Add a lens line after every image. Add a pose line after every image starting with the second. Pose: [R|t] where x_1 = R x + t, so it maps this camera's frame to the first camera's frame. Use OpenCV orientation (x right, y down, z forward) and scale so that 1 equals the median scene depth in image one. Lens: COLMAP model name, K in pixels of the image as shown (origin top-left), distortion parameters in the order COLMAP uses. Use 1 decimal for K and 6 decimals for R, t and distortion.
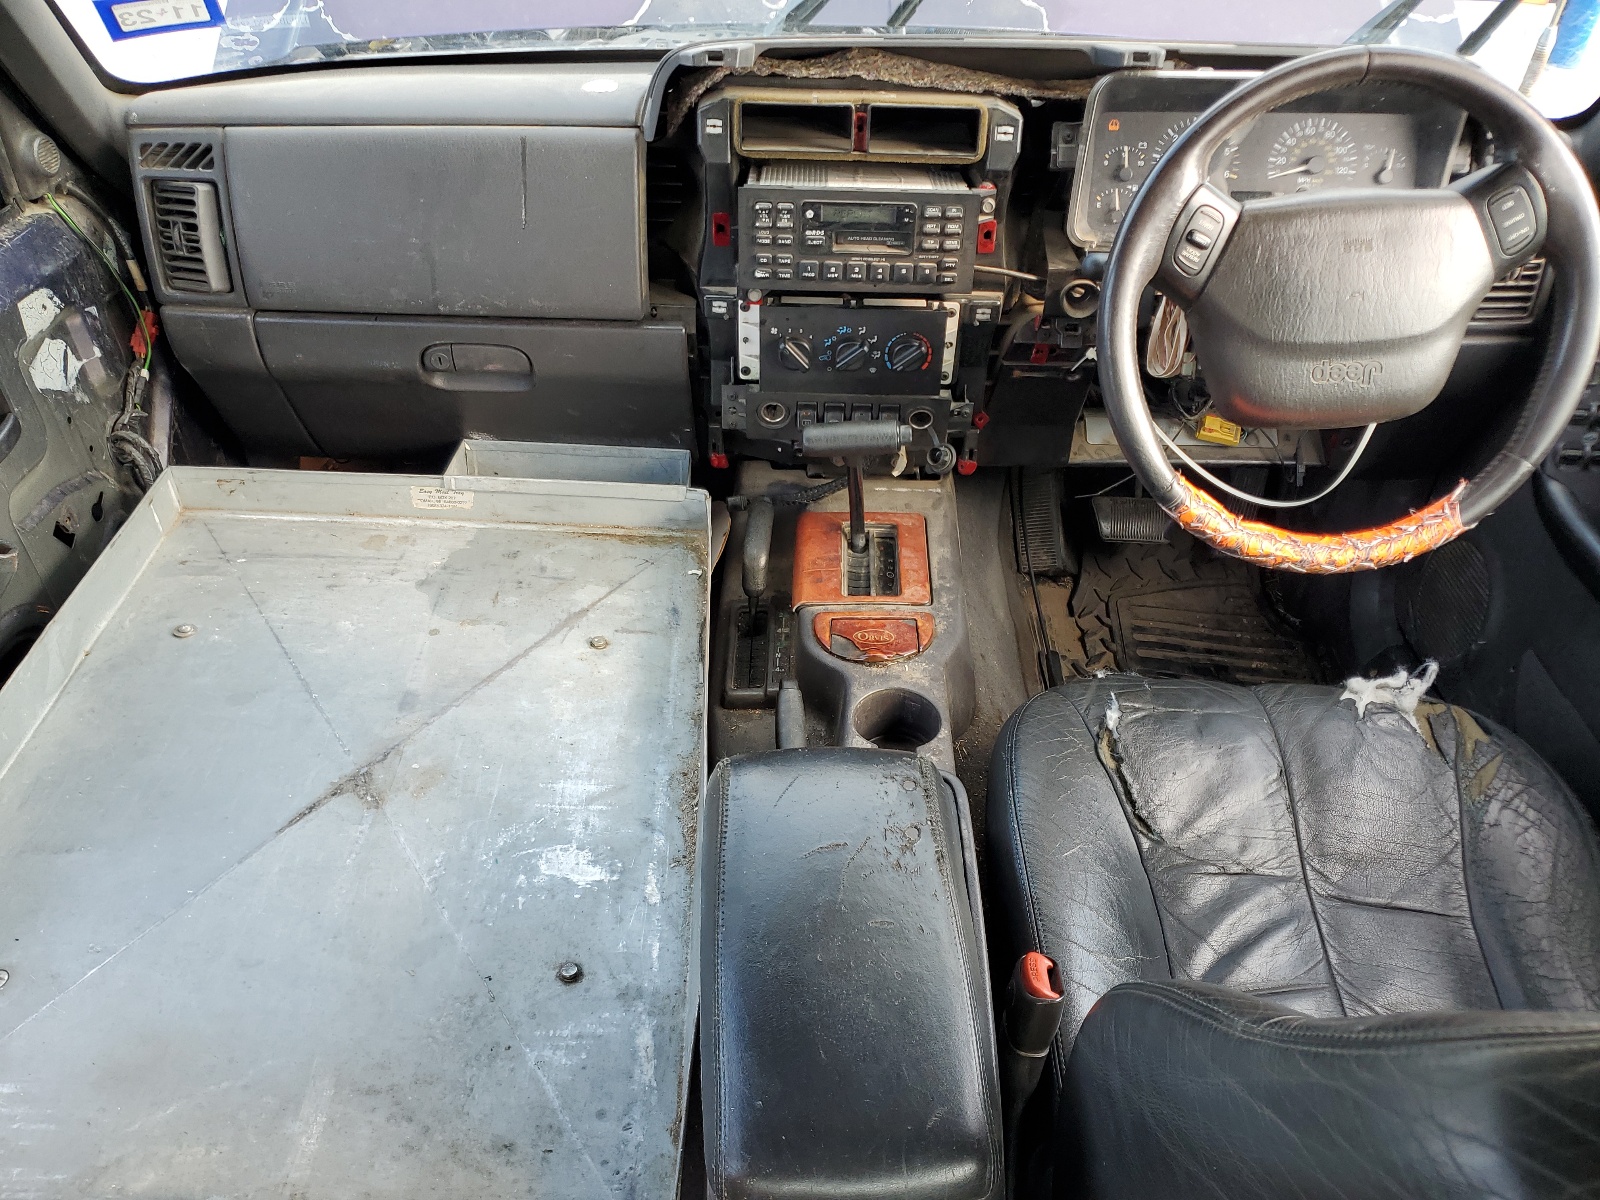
lens RADIAL K [[1212.6, 0, 797.4], [0, 1212.6, 599.1], [0, 0, 1]] dist [-0.003145, -0.000579]
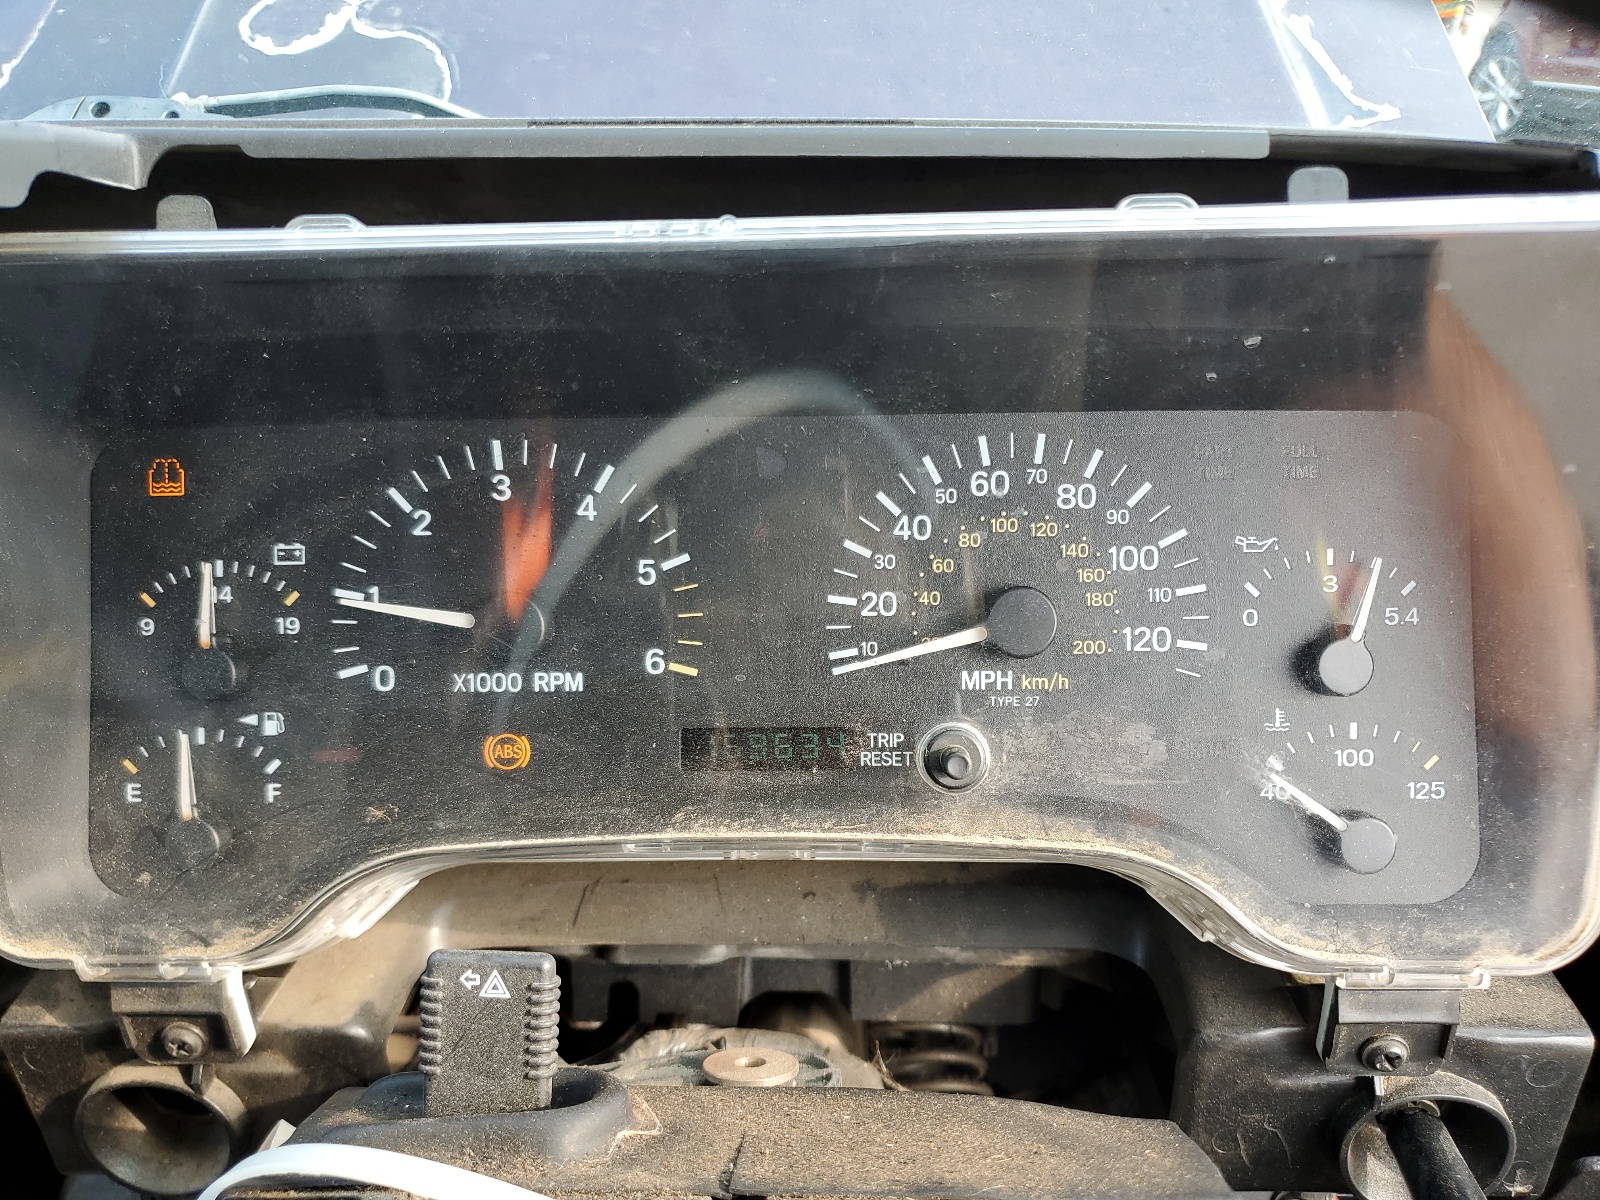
lens RADIAL K [[1212.6, 0, 802.3], [0, 1212.6, 599.9], [0, 0, 1]] dist [-0.003145, -0.000579]
pose [[0.996753, -0.014138, -0.079266, 0.404091], [-0.006844, 0.966023, -0.258364, -0.302363], [0.080226, 0.258068, 0.962790, 0.773100]]
